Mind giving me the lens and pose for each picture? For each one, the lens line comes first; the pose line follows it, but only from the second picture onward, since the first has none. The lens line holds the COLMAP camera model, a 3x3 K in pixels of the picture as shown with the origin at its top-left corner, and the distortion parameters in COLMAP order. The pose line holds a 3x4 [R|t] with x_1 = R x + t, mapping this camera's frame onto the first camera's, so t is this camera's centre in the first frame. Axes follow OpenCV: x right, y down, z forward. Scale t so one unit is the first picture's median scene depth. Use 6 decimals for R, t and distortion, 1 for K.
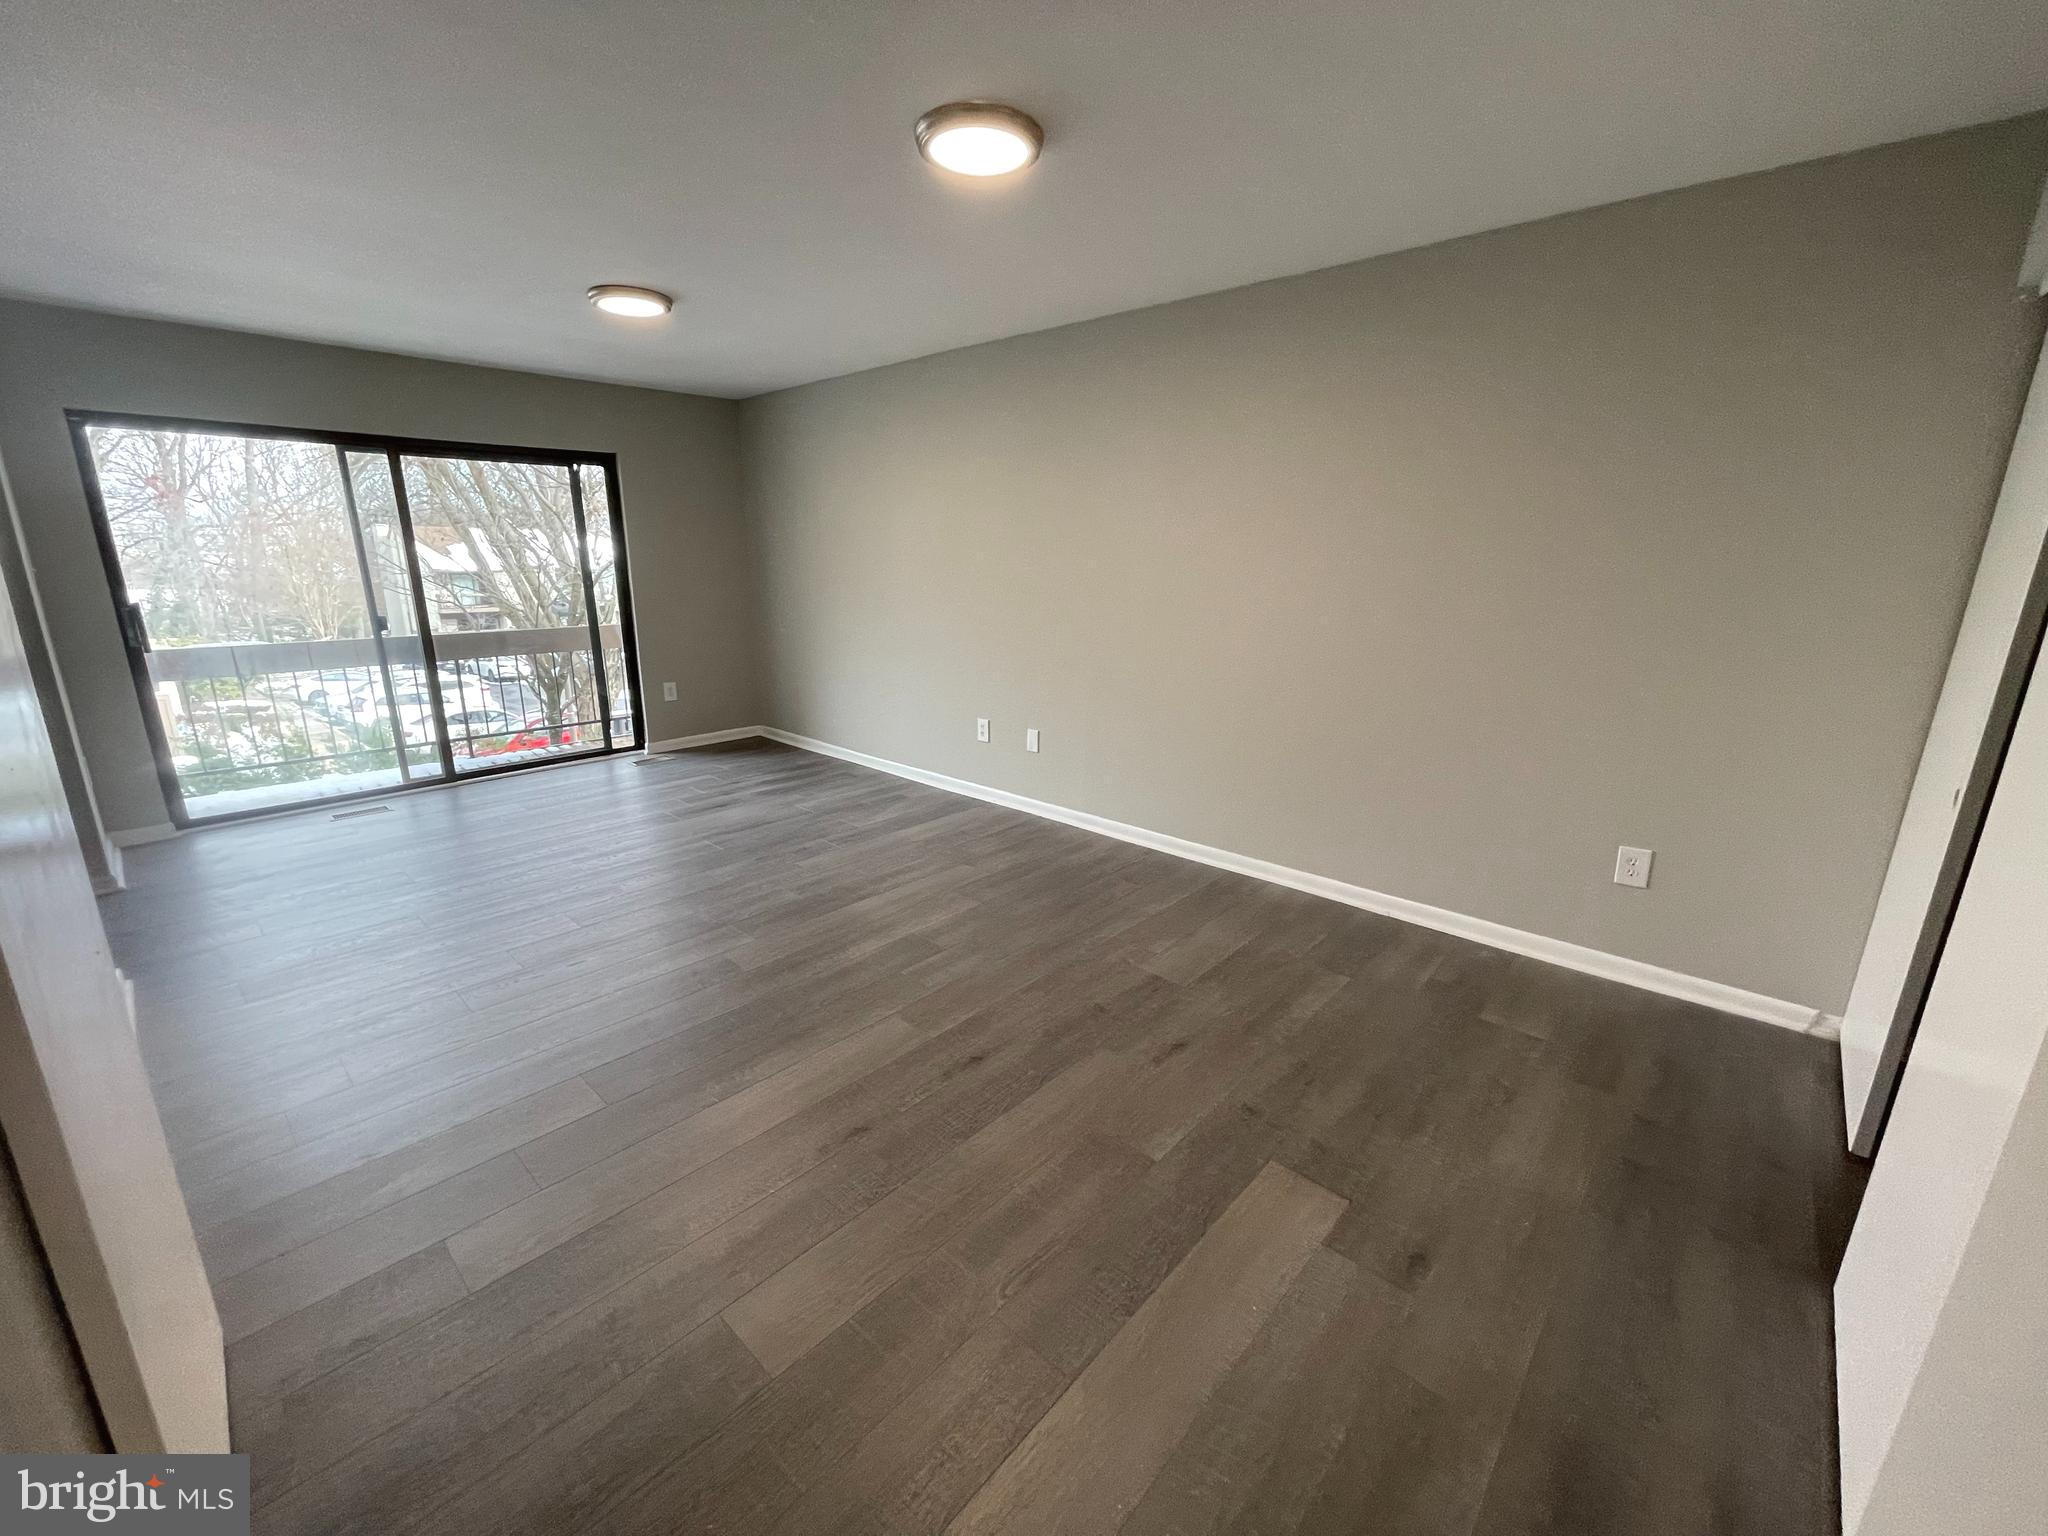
lens RADIAL K [[823.8, 0, 1024.0], [0, 823.8, 768.0], [0, 0, 1]] dist [0.000657, -0.000029]
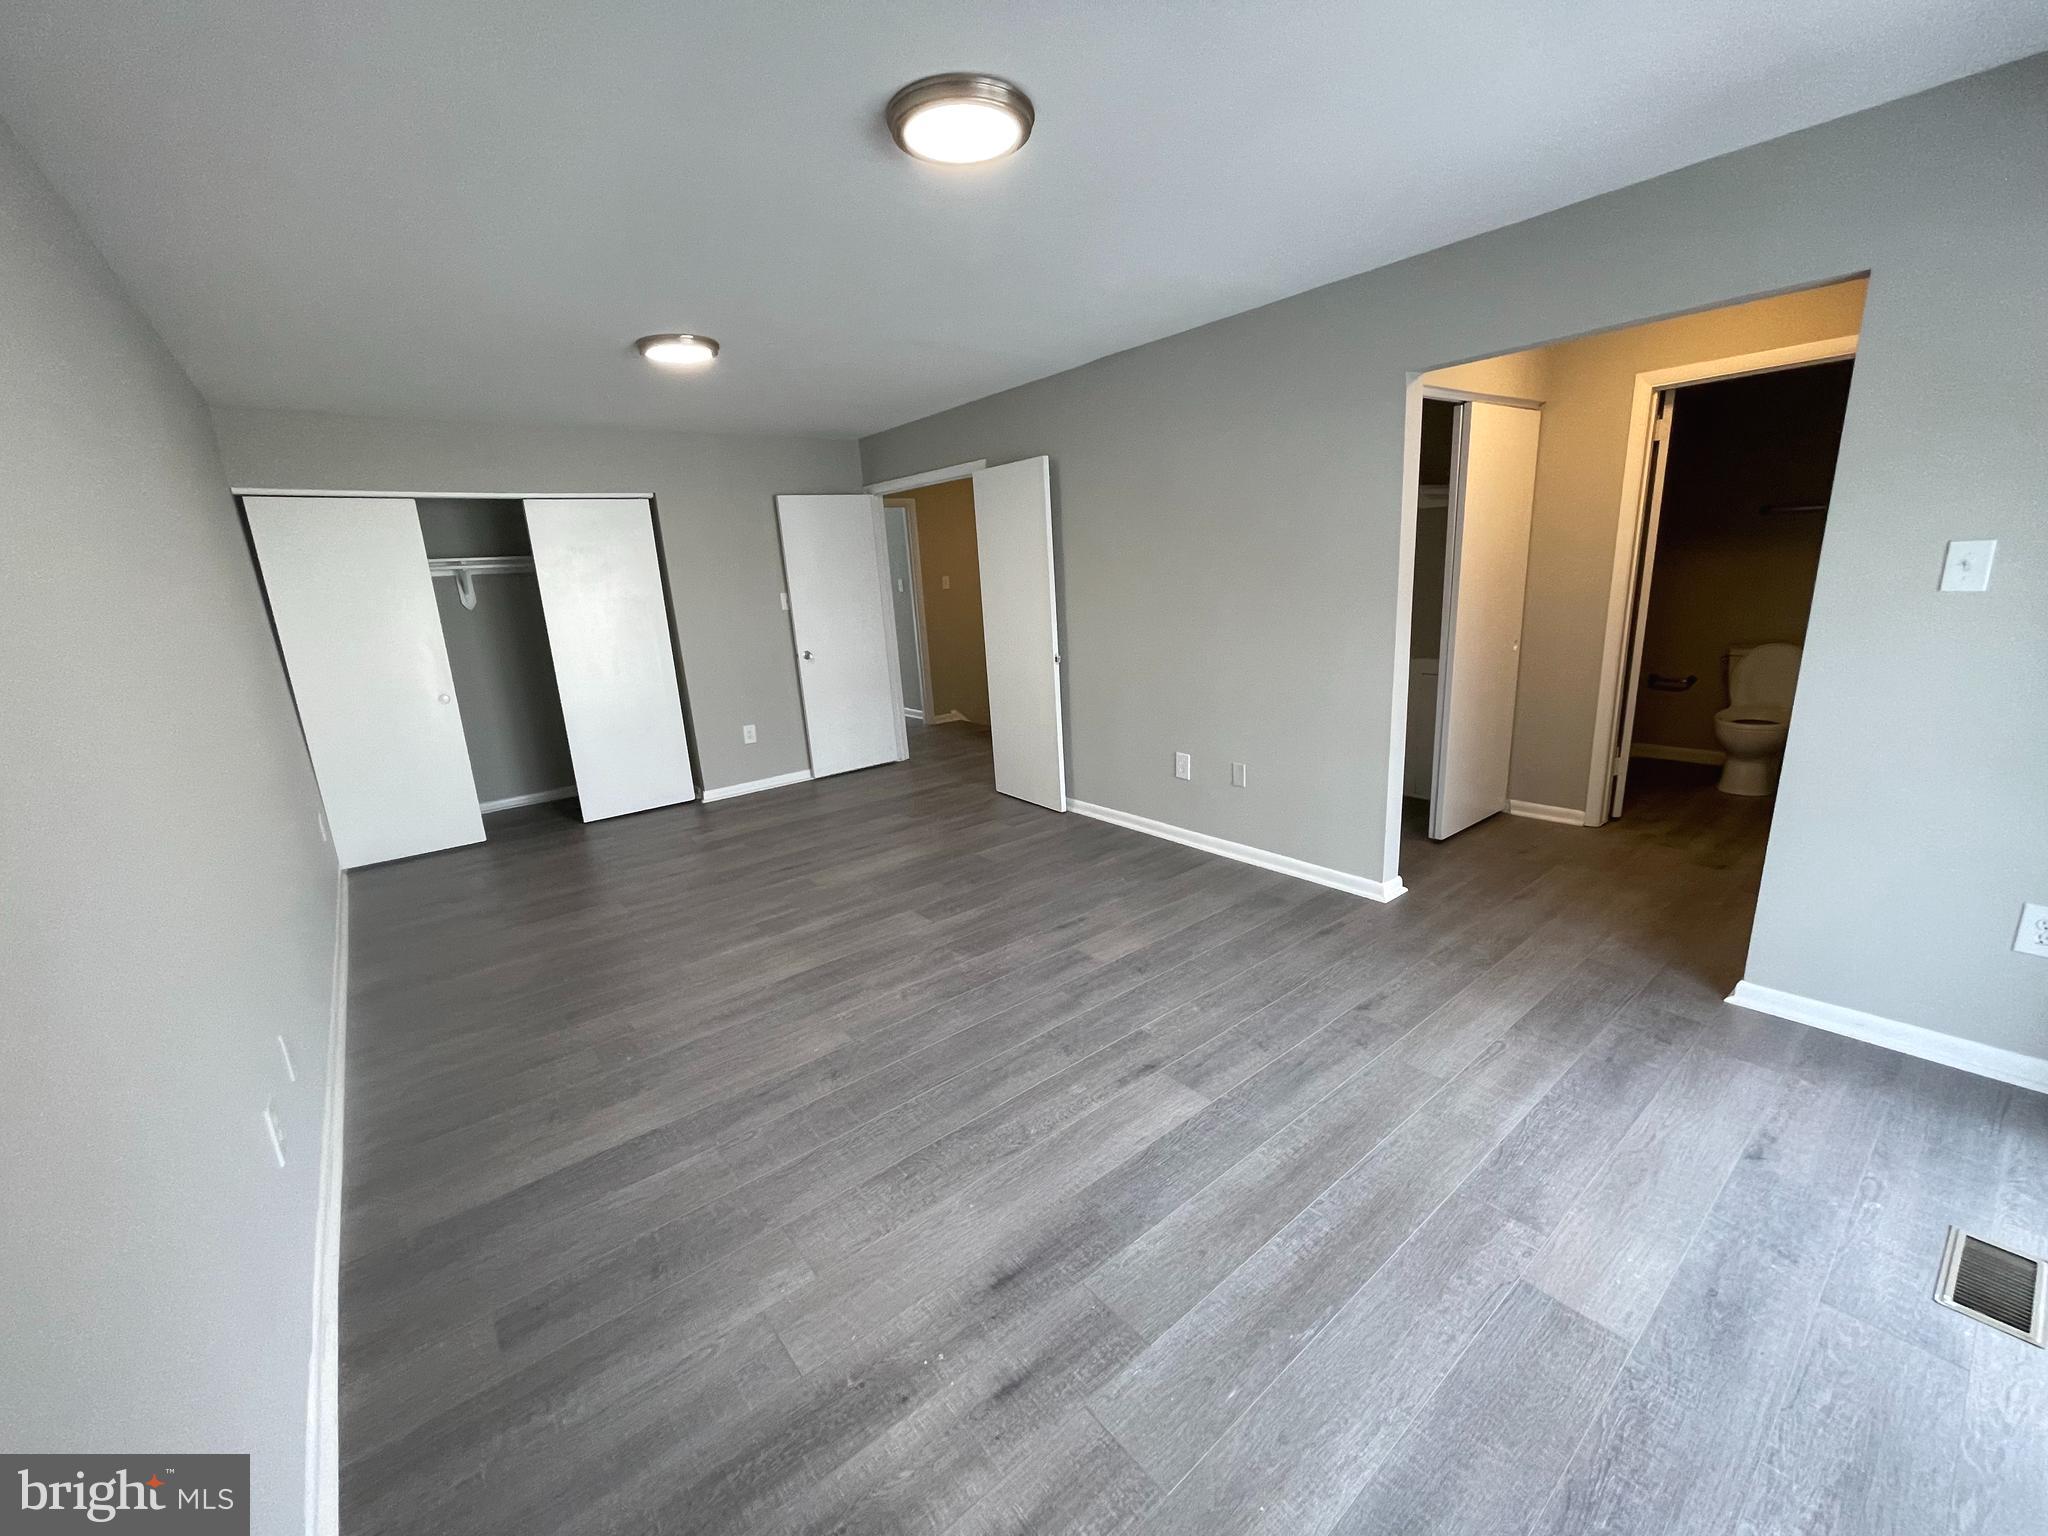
lens RADIAL K [[826.6, 0, 1025.3], [0, 826.6, 767.9], [0, 0, 1]] dist [-0.016563, 0.008769]
pose [[-0.985773, 0.017273, 0.167192, -0.552349], [0.094480, 0.879626, 0.466187, -0.400758], [-0.139014, 0.475351, -0.868744, 1.506670]]
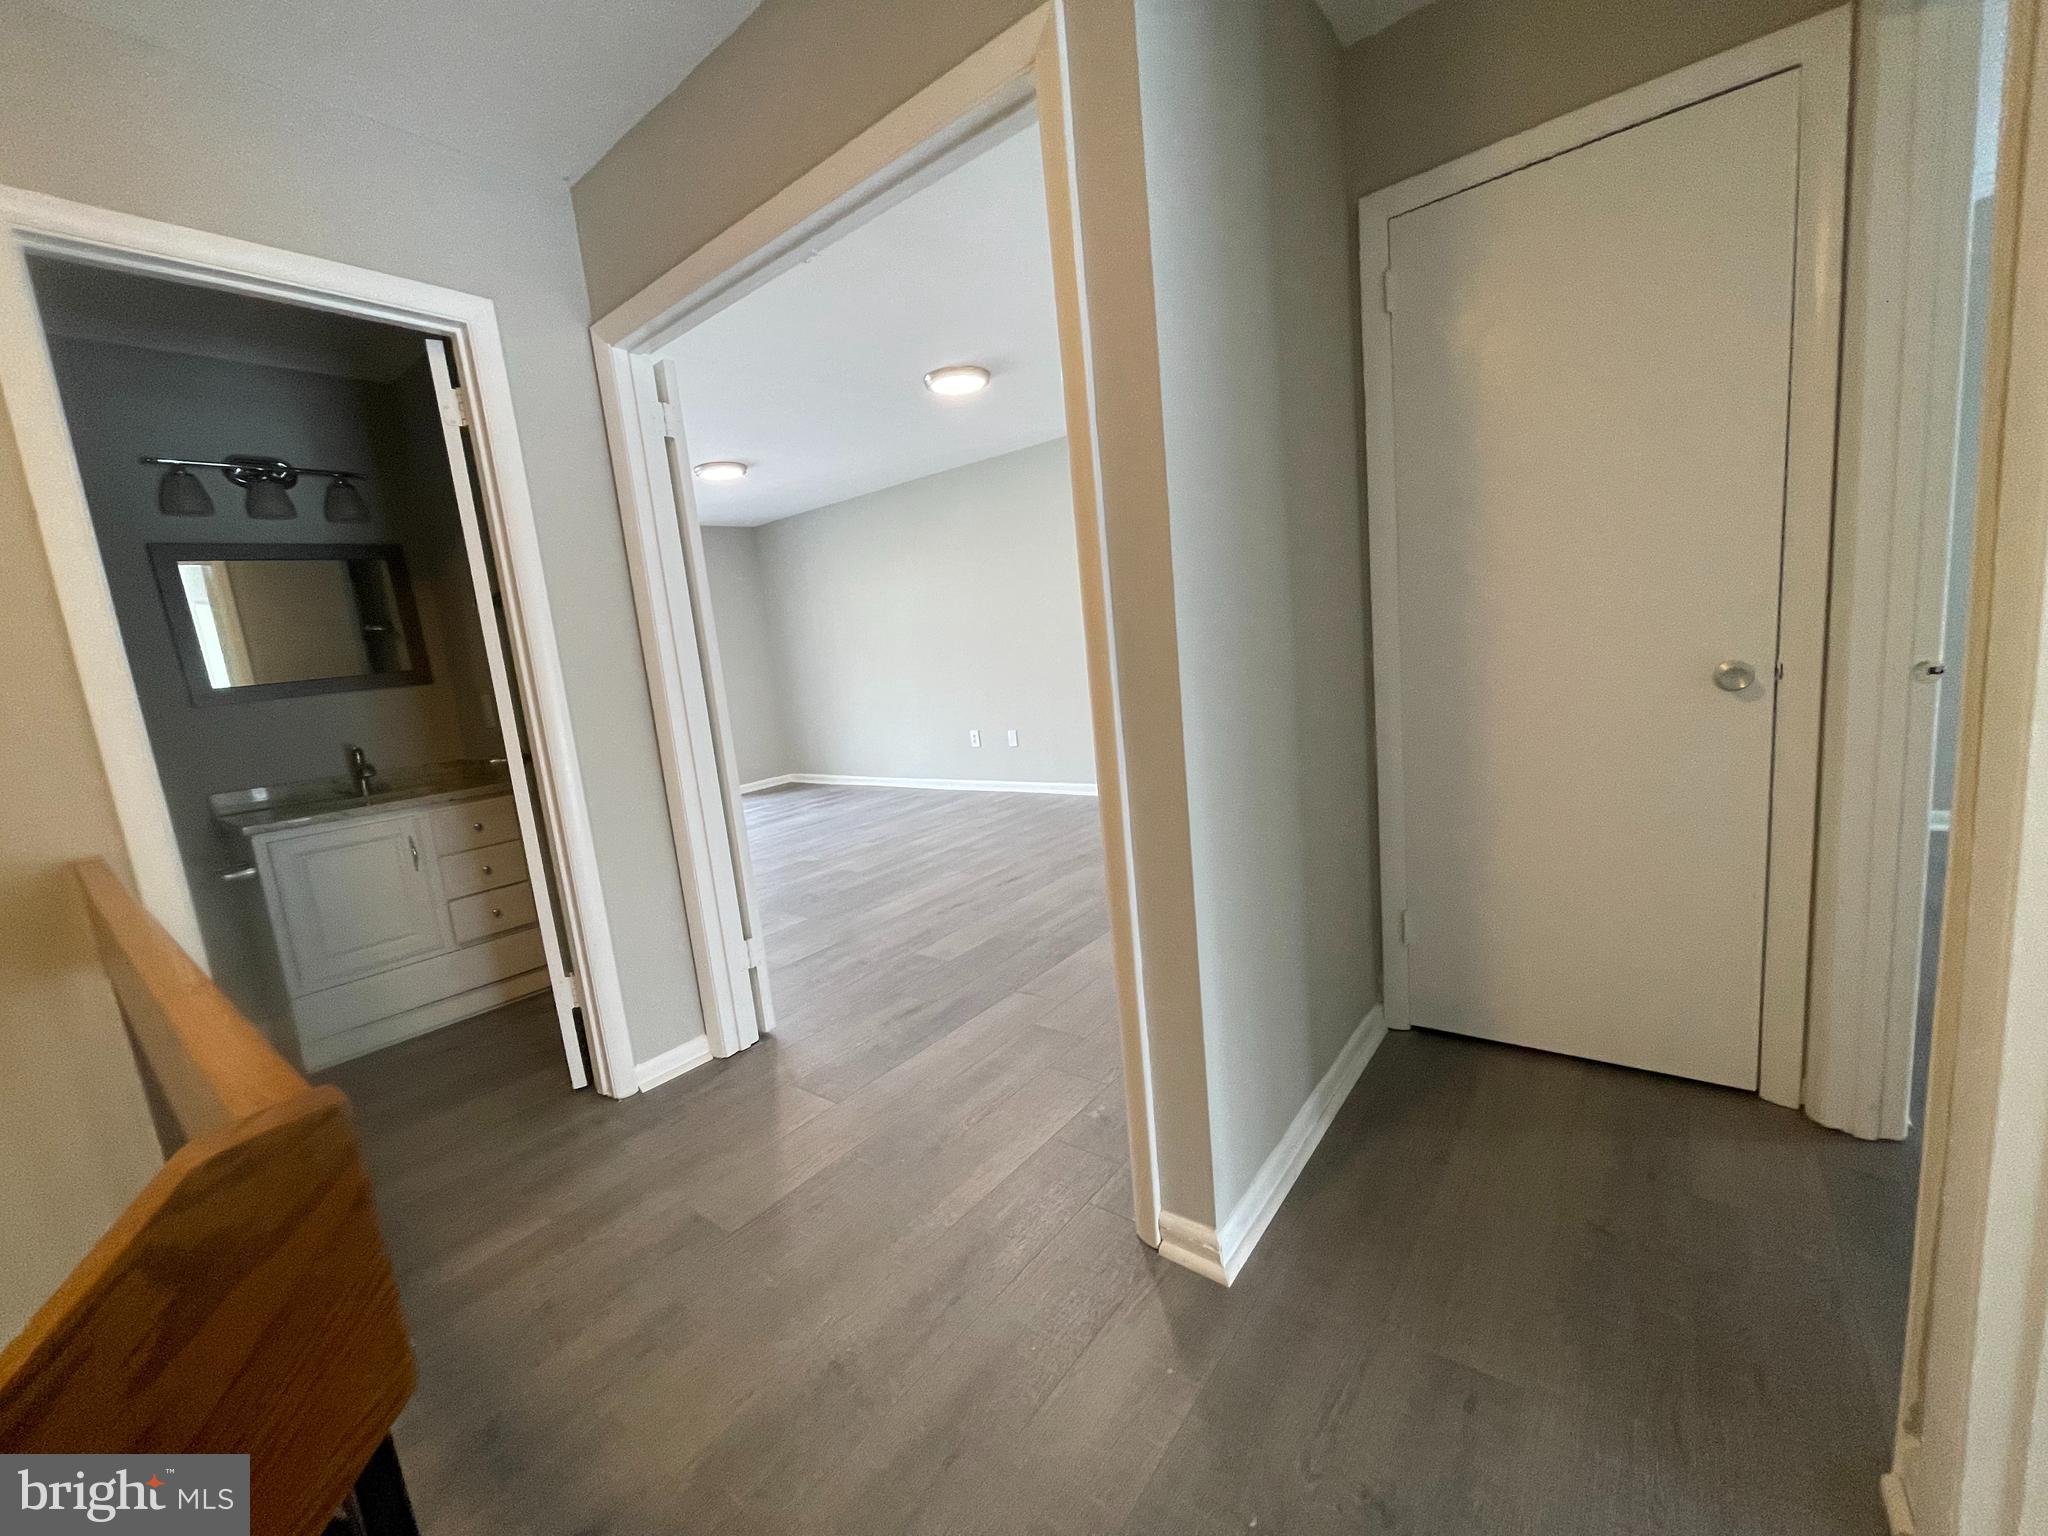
lens RADIAL K [[823.8, 0, 1024.0], [0, 823.8, 768.0], [0, 0, 1]] dist [0.000657, -0.000029]
pose [[0.991208, -0.120211, 0.055274, -0.064241], [0.125120, 0.987470, -0.096165, 0.183537], [-0.043021, 0.102236, 0.993829, -0.452677]]
